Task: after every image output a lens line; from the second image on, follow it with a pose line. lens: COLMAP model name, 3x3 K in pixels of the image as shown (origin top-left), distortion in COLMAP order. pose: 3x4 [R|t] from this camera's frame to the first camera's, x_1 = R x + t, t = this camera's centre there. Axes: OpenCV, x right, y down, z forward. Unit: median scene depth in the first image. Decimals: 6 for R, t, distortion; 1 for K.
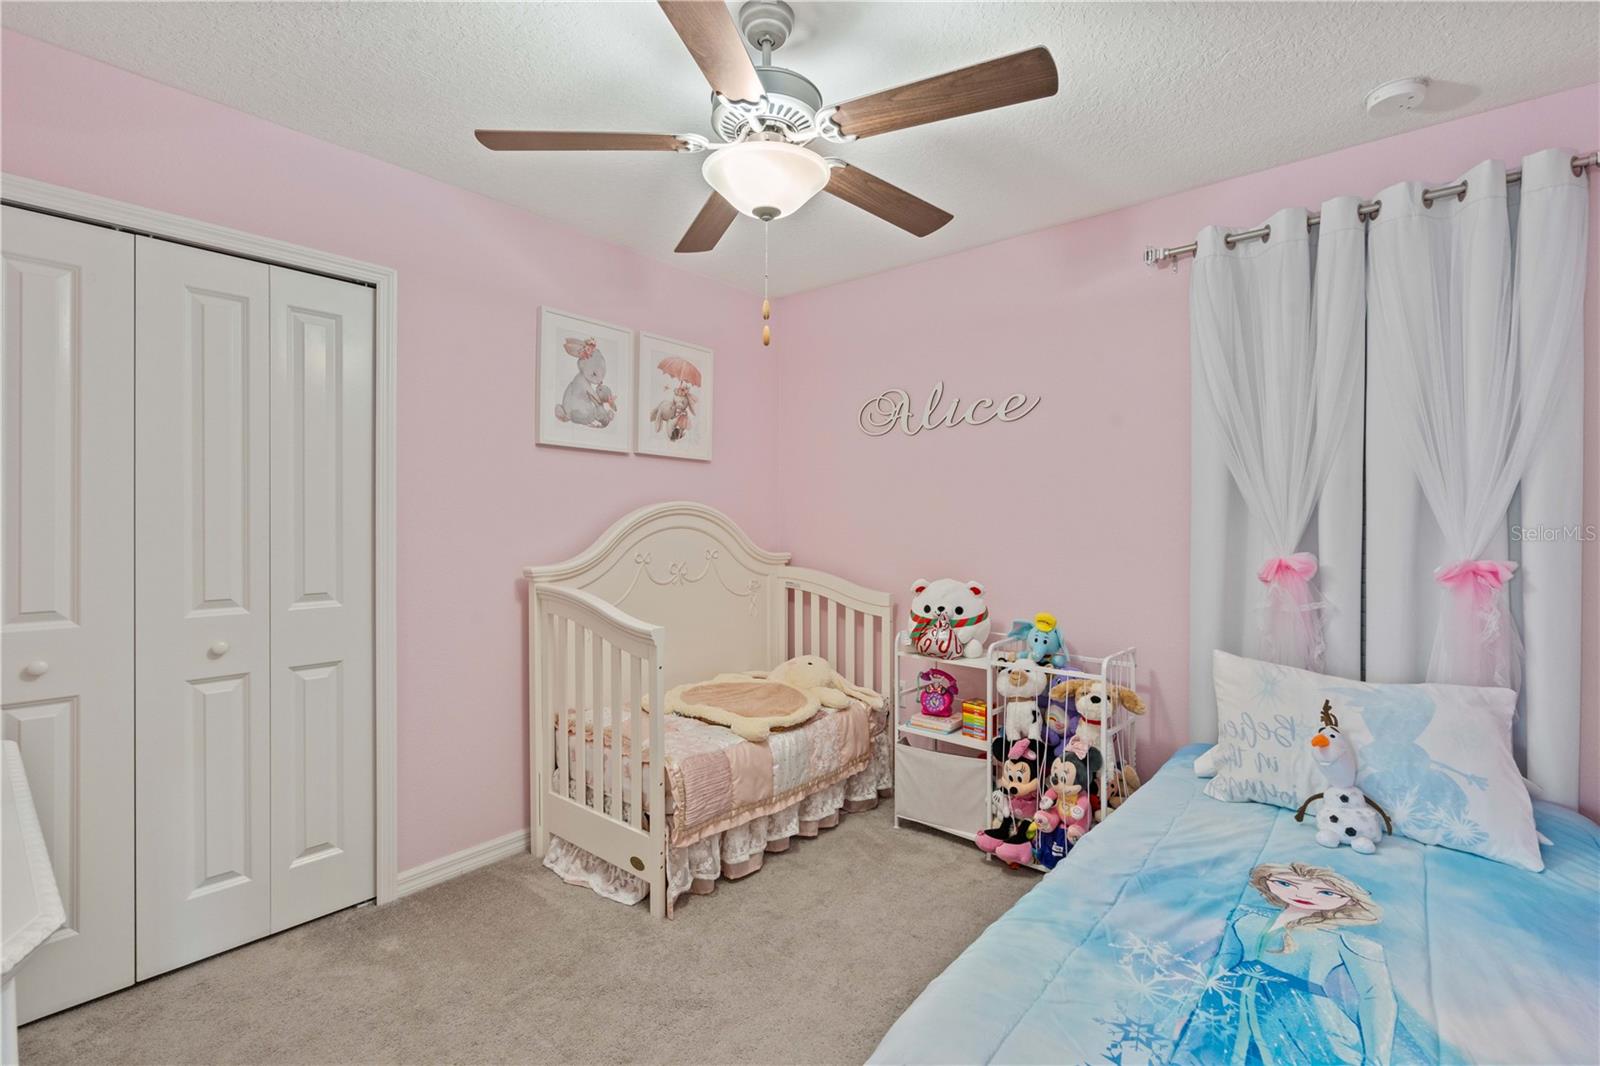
lens RADIAL K [[724.5, 0, 806.9], [0, 724.5, 527.7], [0, 0, 1]] dist [0.002190, 0.000286]
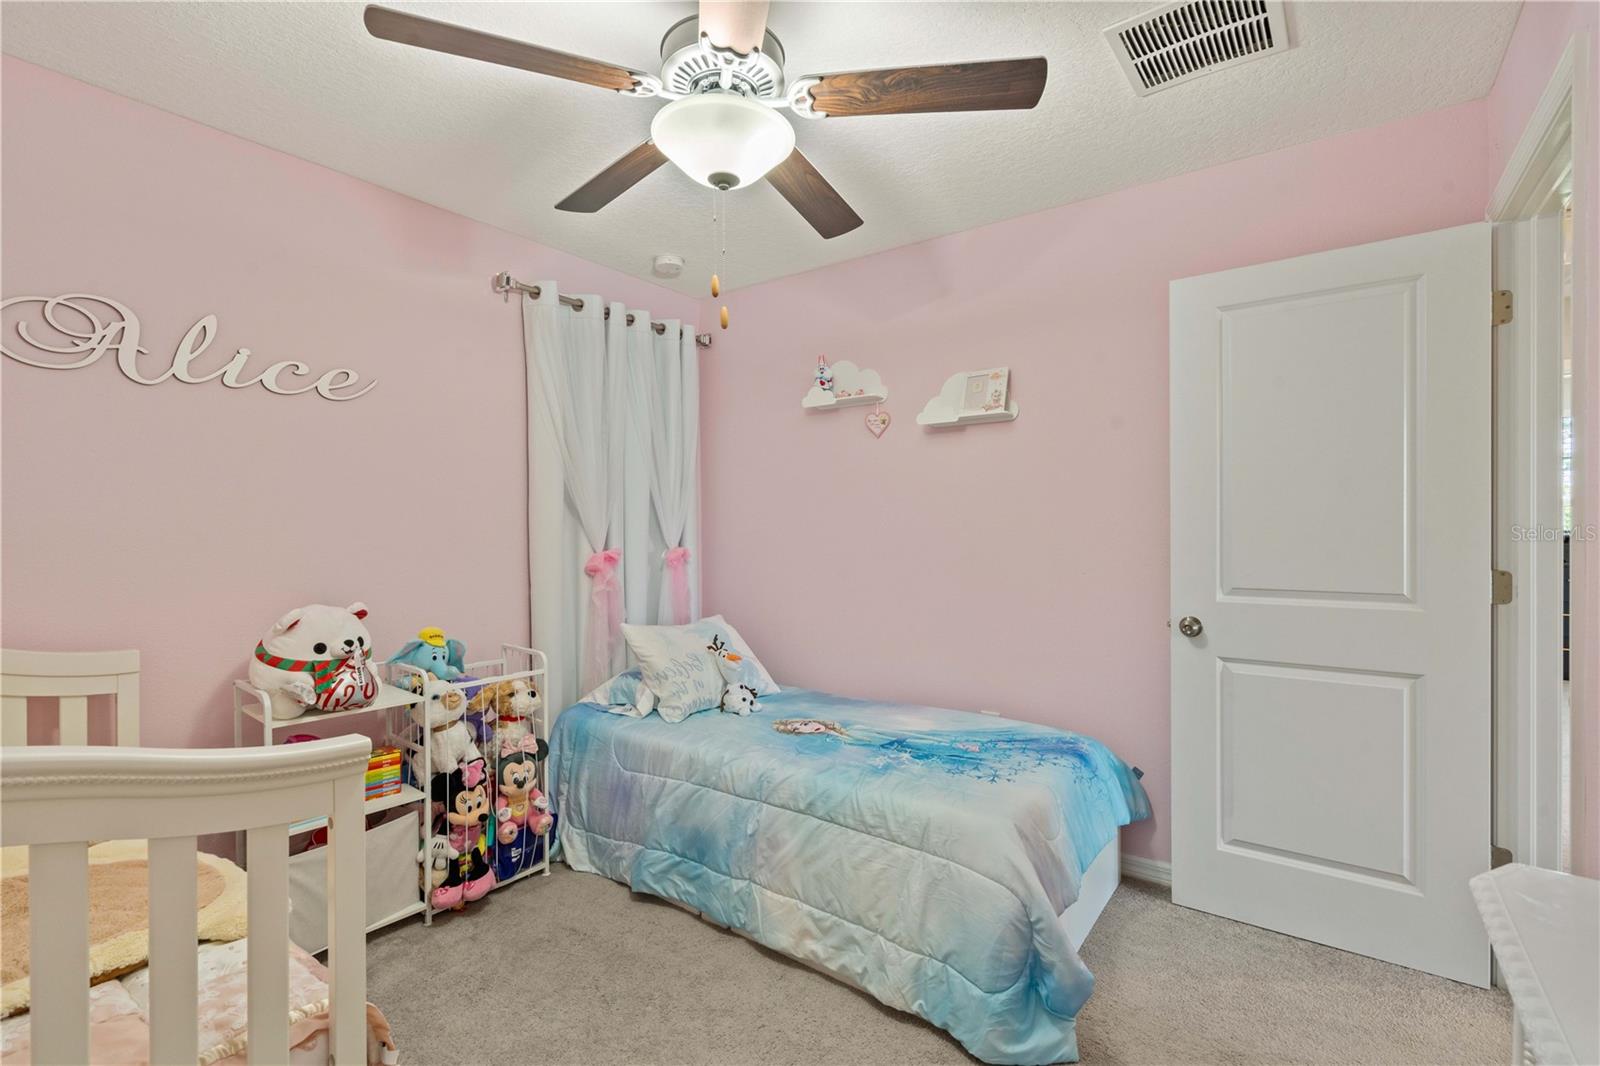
lens RADIAL K [[724.5, 0, 806.9], [0, 724.5, 527.7], [0, 0, 1]] dist [0.002190, 0.000286]
pose [[-0.056268, -0.005980, 0.998398, -0.668755], [0.012361, 0.999901, 0.006686, -0.007086], [-0.998339, 0.012718, -0.056188, 0.648666]]
